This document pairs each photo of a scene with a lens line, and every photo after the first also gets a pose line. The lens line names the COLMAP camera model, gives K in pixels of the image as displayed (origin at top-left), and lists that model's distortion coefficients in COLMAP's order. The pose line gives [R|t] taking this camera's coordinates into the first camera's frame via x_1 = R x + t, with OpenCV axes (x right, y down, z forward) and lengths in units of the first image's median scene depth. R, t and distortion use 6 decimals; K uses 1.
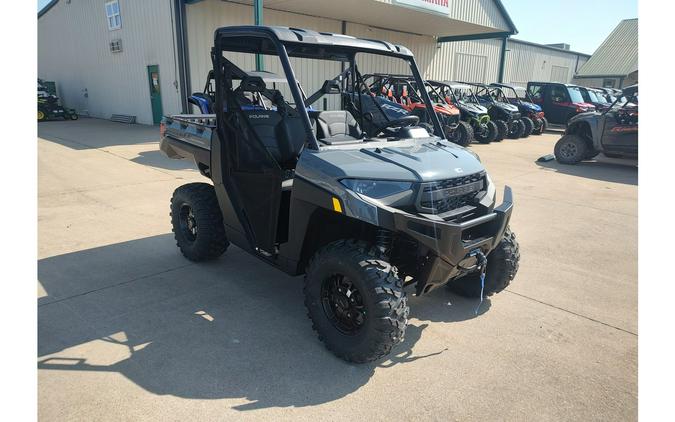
lens RADIAL K [[437.2, 0, 337.5], [0, 437.2, 211.0], [0, 0, 1]] dist [0.019693, 0.000086]
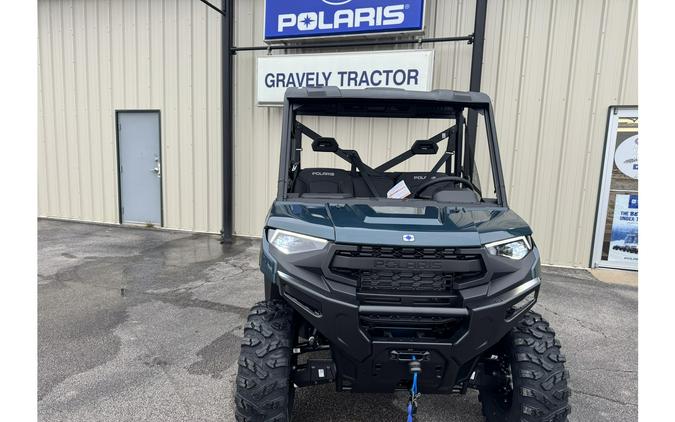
lens RADIAL K [[437.2, 0, 337.5], [0, 437.2, 211.0], [0, 0, 1]] dist [0.019693, 0.000086]
pose [[0.739597, 0.067867, -0.669620, 0.677734], [-0.183069, 0.977678, -0.103111, -0.035460], [0.647674, 0.198847, 0.735512, 0.337695]]
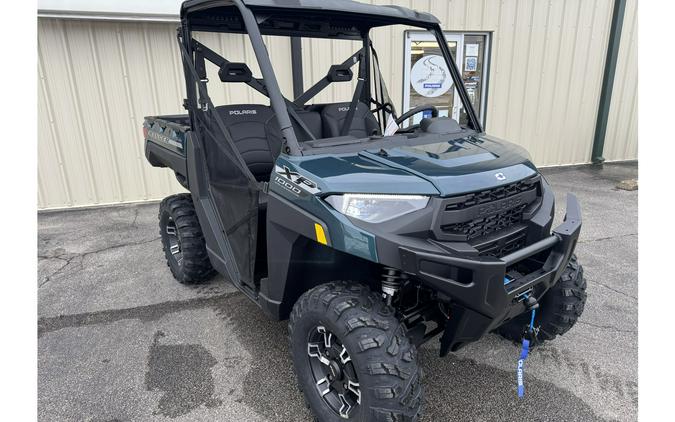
lens RADIAL K [[437.2, 0, 337.5], [0, 437.2, 211.0], [0, 0, 1]] dist [0.019693, 0.000086]
pose [[0.995135, -0.019116, -0.096647, 0.080029], [0.020240, 0.999738, 0.010665, -0.049050], [0.096418, -0.012569, 0.995262, 0.259811]]
